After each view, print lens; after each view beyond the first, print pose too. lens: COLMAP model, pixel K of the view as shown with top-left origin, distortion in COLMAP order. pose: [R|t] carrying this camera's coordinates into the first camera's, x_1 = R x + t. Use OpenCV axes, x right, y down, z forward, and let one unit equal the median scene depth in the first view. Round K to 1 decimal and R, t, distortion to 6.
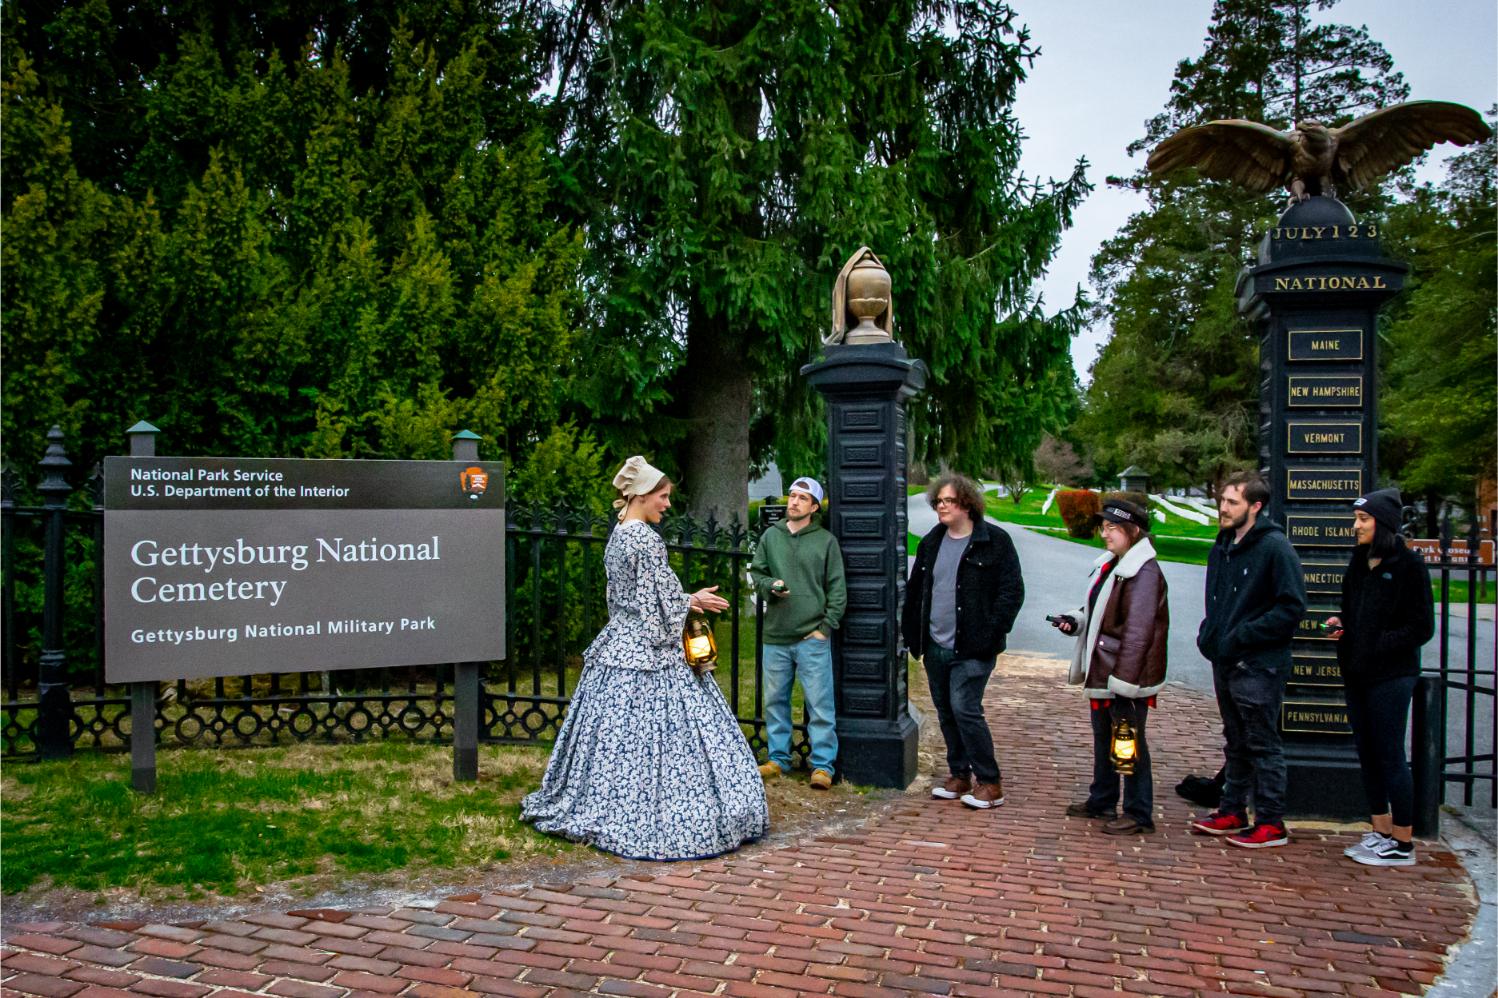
lens RADIAL K [[1252.3, 0, 748.9], [0, 1252.3, 511.8], [0, 0, 1]] dist [-0.038701, -0.029777]
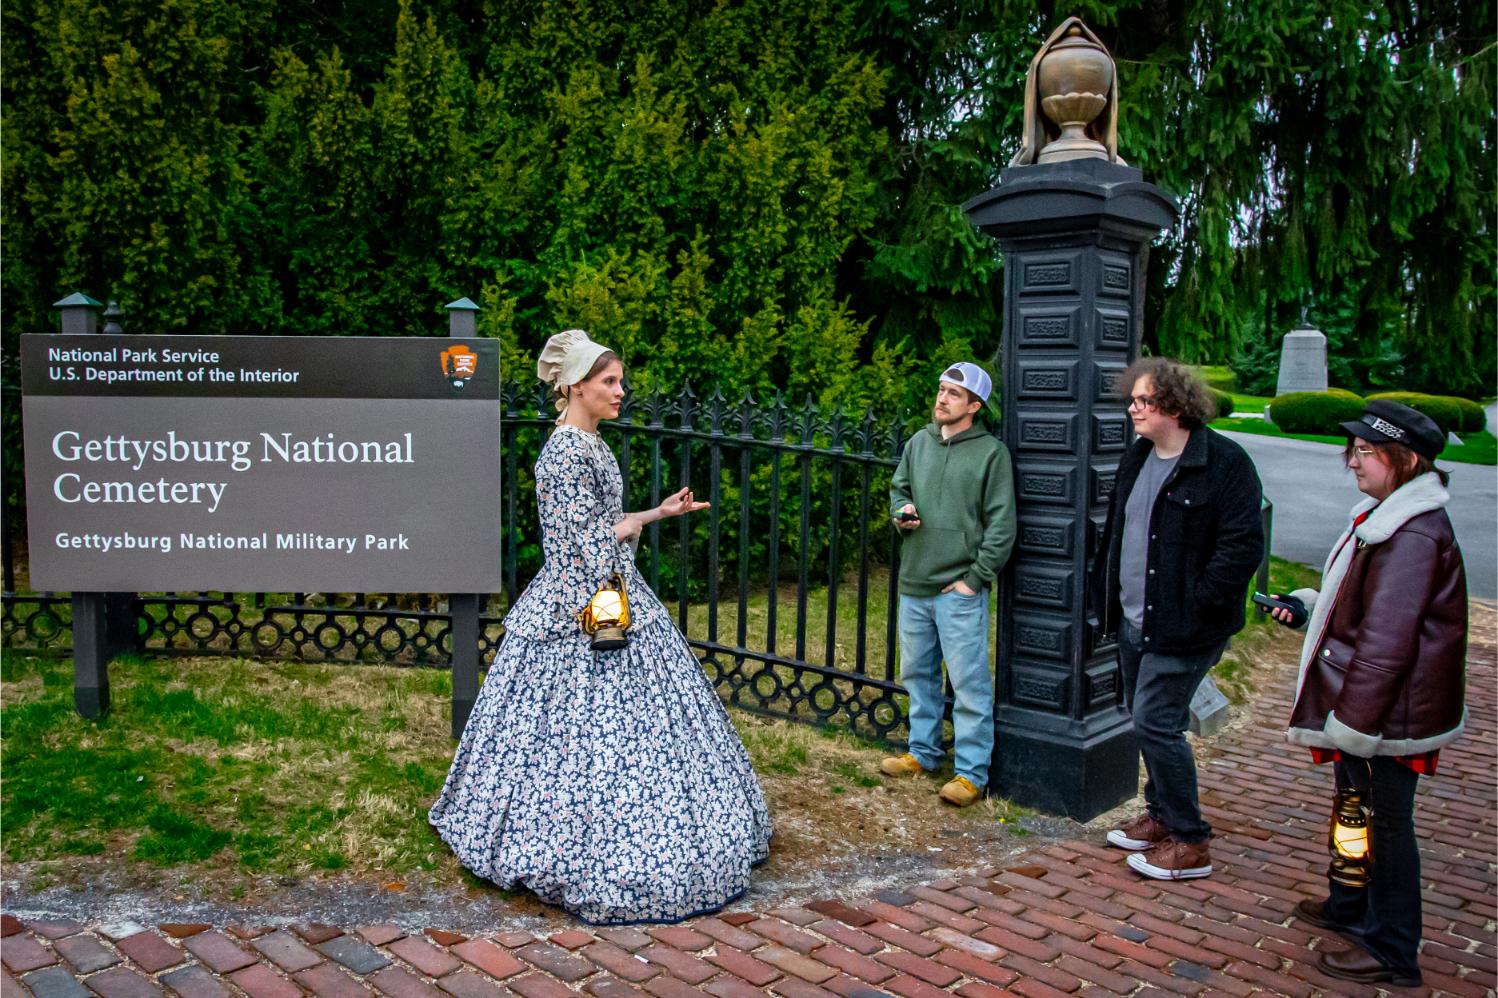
lens RADIAL K [[1252.3, 0, 748.3], [0, 1252.3, 492.2], [0, 0, 1]] dist [-0.038701, -0.029777]
pose [[0.903887, 0.048311, -0.425035, 0.257936], [-0.016380, 0.996782, 0.078463, -0.008110], [0.427458, -0.063960, 0.901770, 0.345403]]
